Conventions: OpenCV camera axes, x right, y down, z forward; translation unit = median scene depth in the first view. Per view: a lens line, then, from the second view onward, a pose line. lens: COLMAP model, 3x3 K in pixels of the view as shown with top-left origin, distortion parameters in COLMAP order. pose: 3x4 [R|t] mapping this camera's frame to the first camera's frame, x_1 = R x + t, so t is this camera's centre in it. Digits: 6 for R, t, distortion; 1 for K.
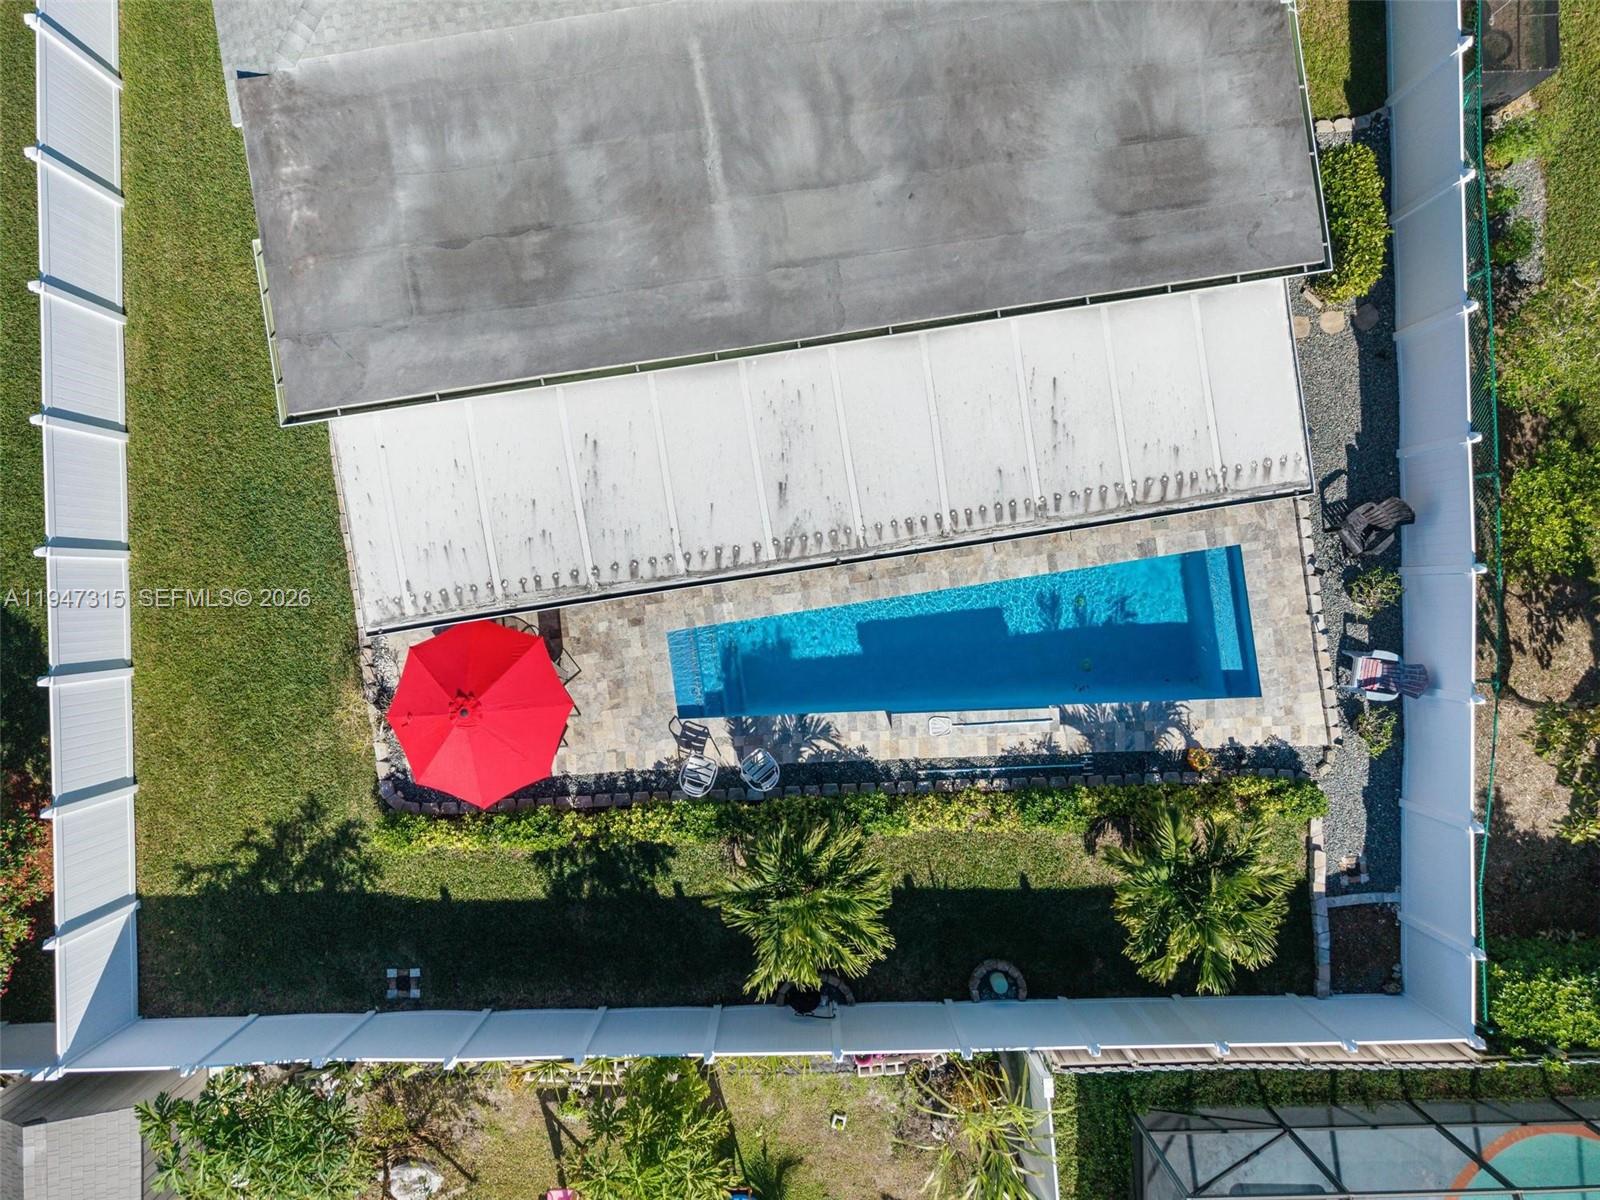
lens RADIAL K [[1078.4, 0, 794.9], [0, 1078.4, 618.5], [0, 0, 1]] dist [0.009567, -0.009067]
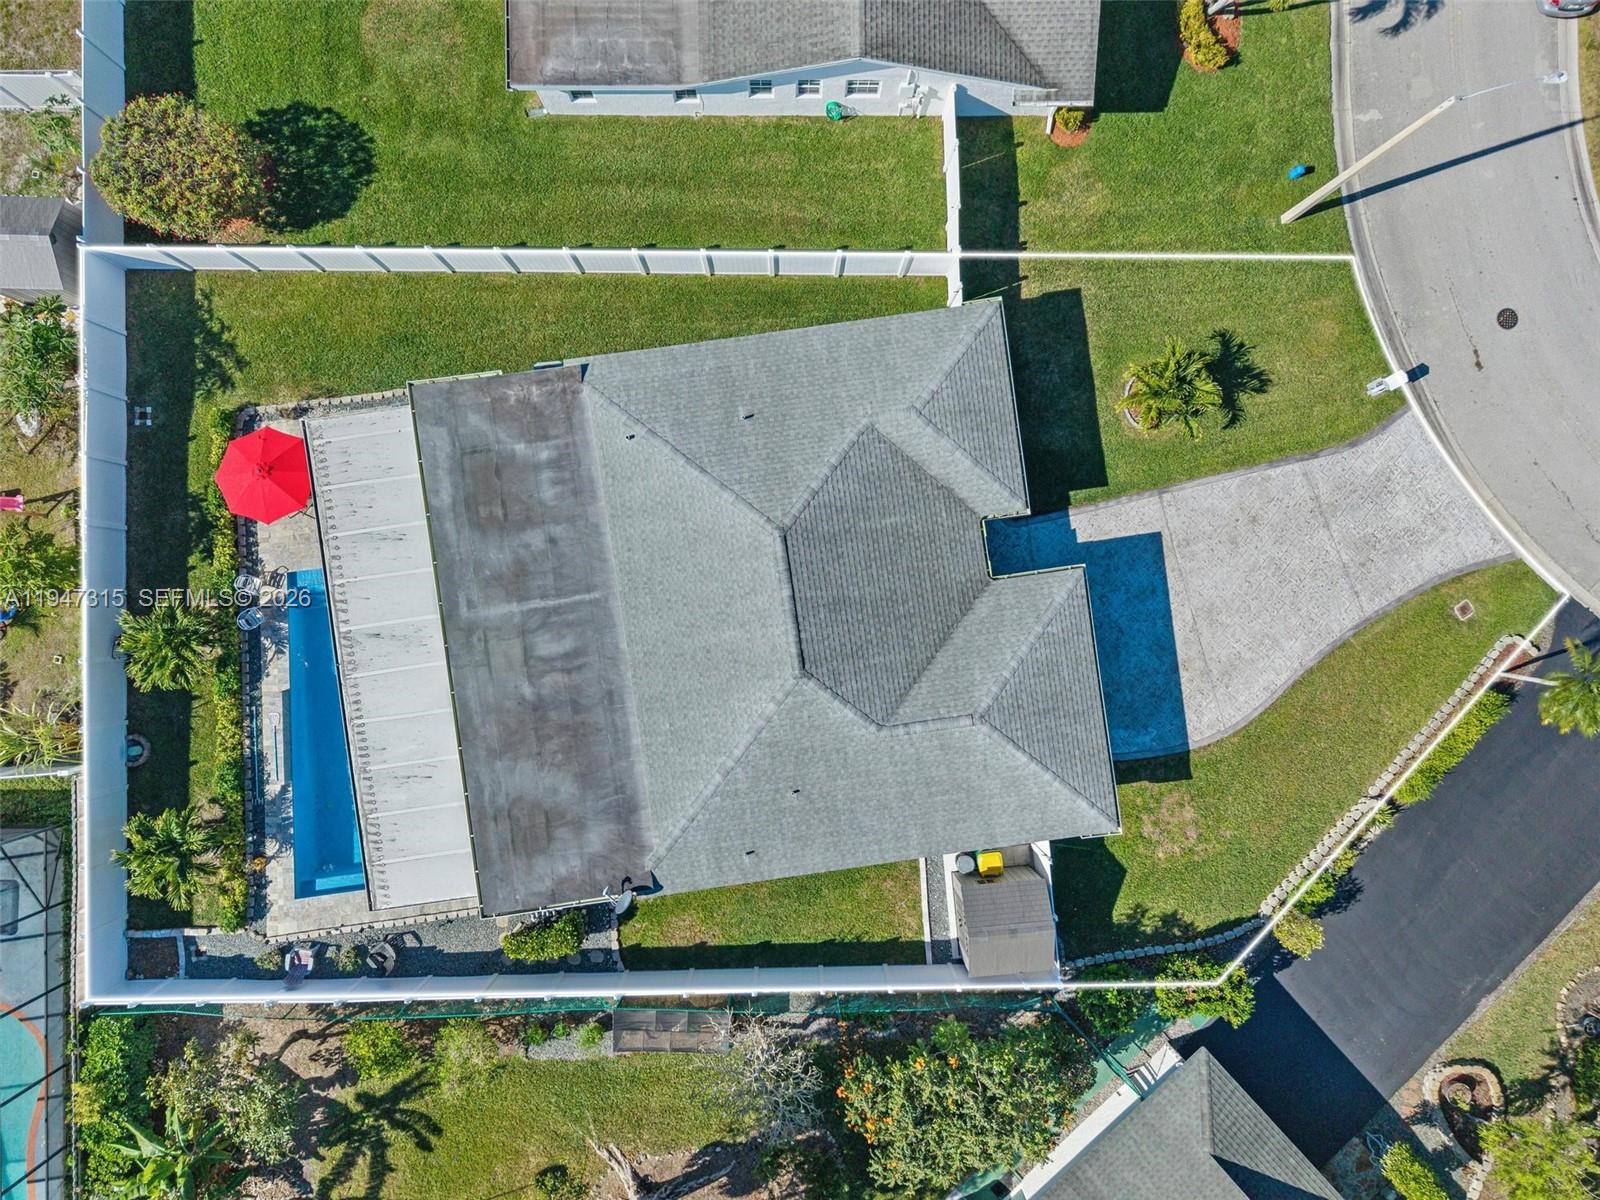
lens RADIAL K [[1059.0, 0, 800.0], [0, 1059.0, 600.0], [0, 0, 1]] dist [0.006946, -0.021208]
pose [[-0.016112, 0.999784, -0.013124, -0.053445], [-0.998855, -0.016686, -0.044838, -0.679879], [-0.045048, 0.012386, 0.998908, -0.798446]]
